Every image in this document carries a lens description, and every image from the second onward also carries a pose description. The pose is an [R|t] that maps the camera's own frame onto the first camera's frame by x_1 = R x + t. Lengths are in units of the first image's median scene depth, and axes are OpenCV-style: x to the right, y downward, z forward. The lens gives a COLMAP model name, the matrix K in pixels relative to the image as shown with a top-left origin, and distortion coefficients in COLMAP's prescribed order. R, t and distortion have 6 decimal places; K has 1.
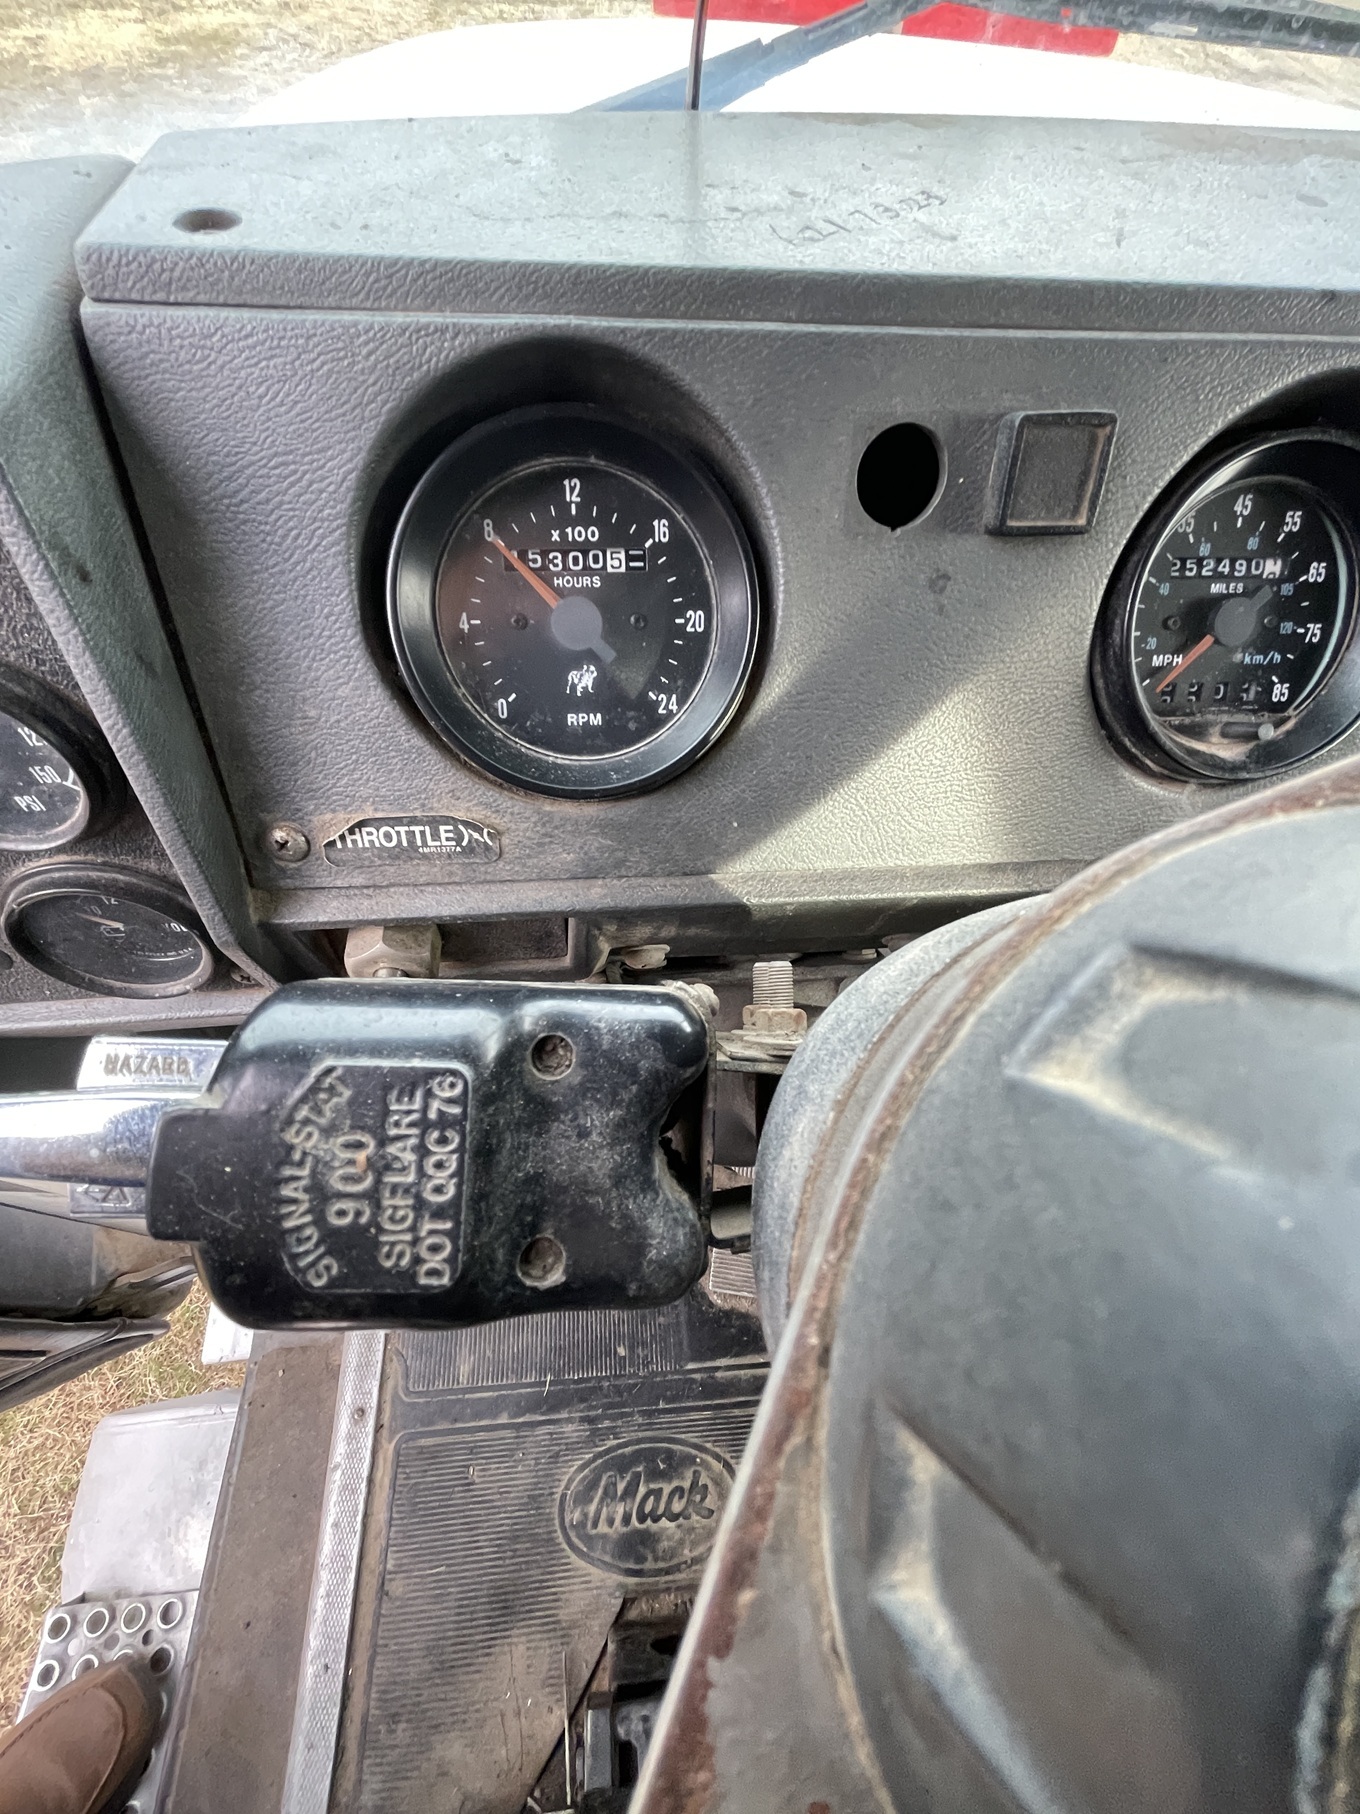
lens RADIAL K [[735.1, 0, 680.4], [0, 735.1, 901.0], [0, 0, 1]] dist [0.000032, -0.000967]
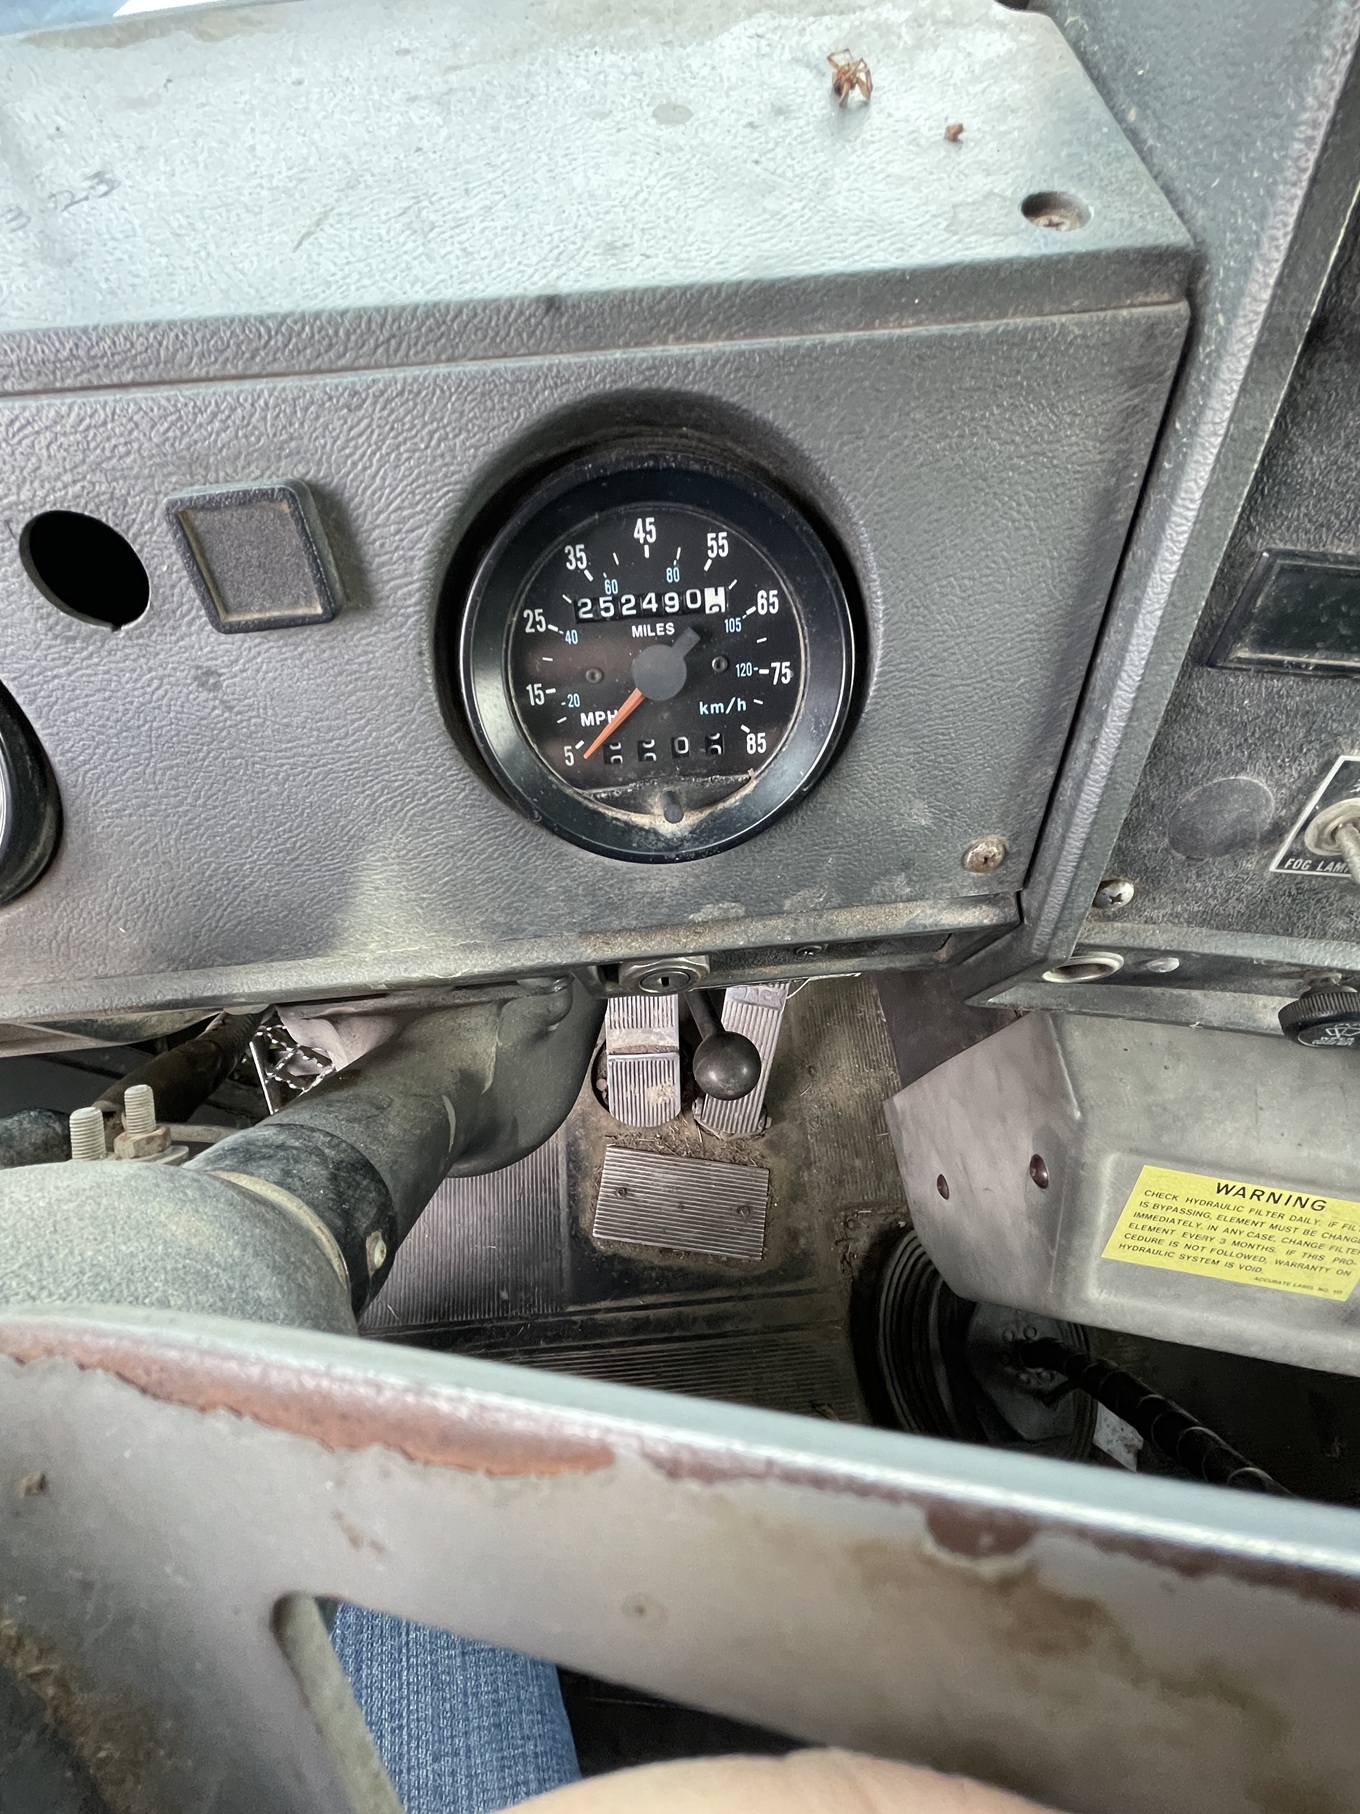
lens RADIAL K [[773.9, 0, 684.8], [0, 773.9, 902.6], [0, 0, 1]] dist [-0.005184, 0.000828]
pose [[0.997836, -0.033772, -0.056412, 0.818726], [0.041743, 0.988299, 0.146703, -0.249429], [0.050797, -0.148741, 0.987571, 0.099378]]
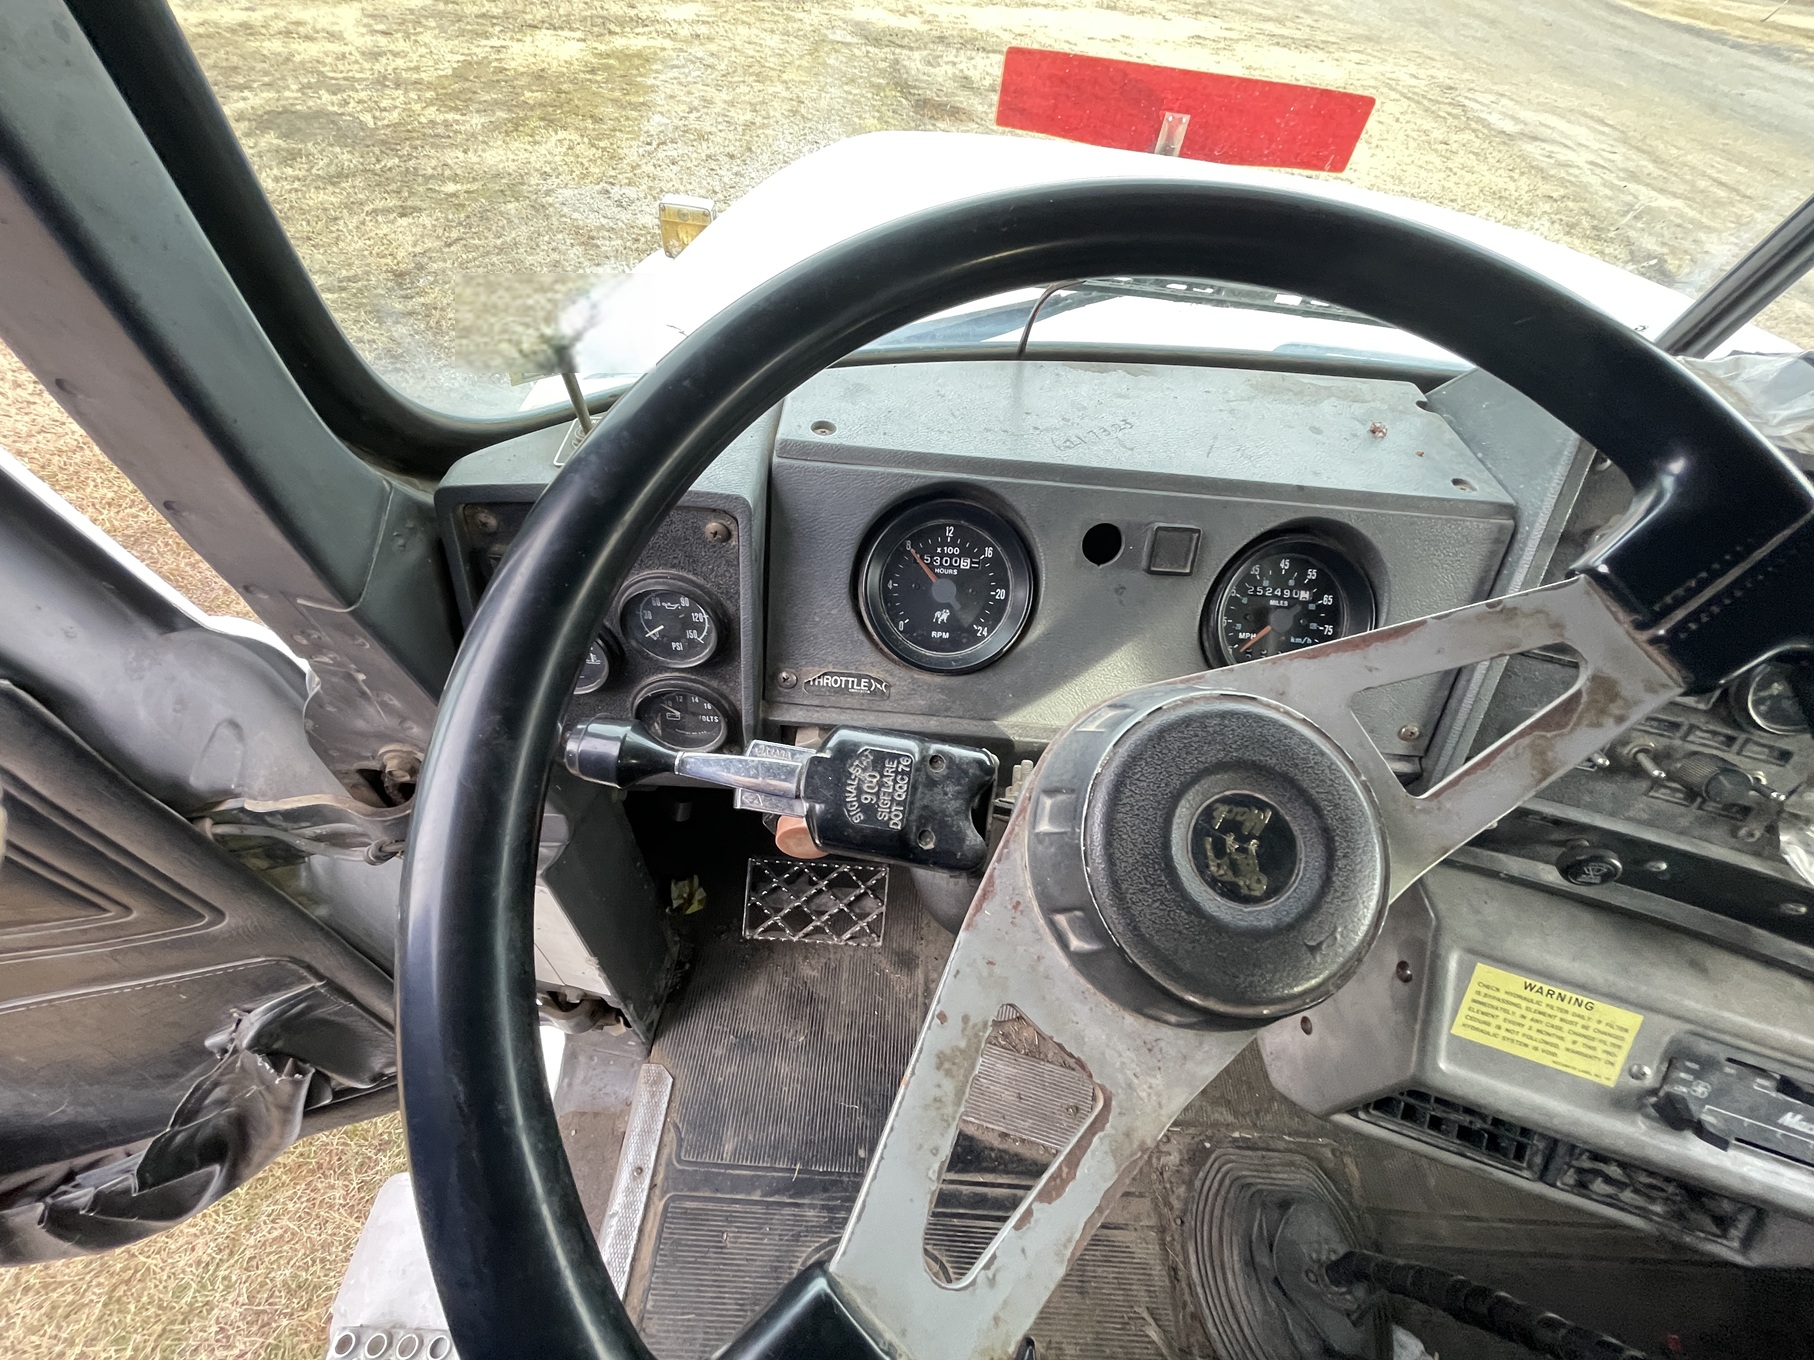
lens RADIAL K [[735.1, 0, 902.4], [0, 735.1, 676.5], [0, 0, 1]] dist [0.000032, -0.000967]
pose [[0.992273, 0.108751, -0.059723, -0.094502], [-0.117325, 0.979022, -0.166584, 0.196743], [0.040353, 0.172304, 0.984217, -0.895718]]
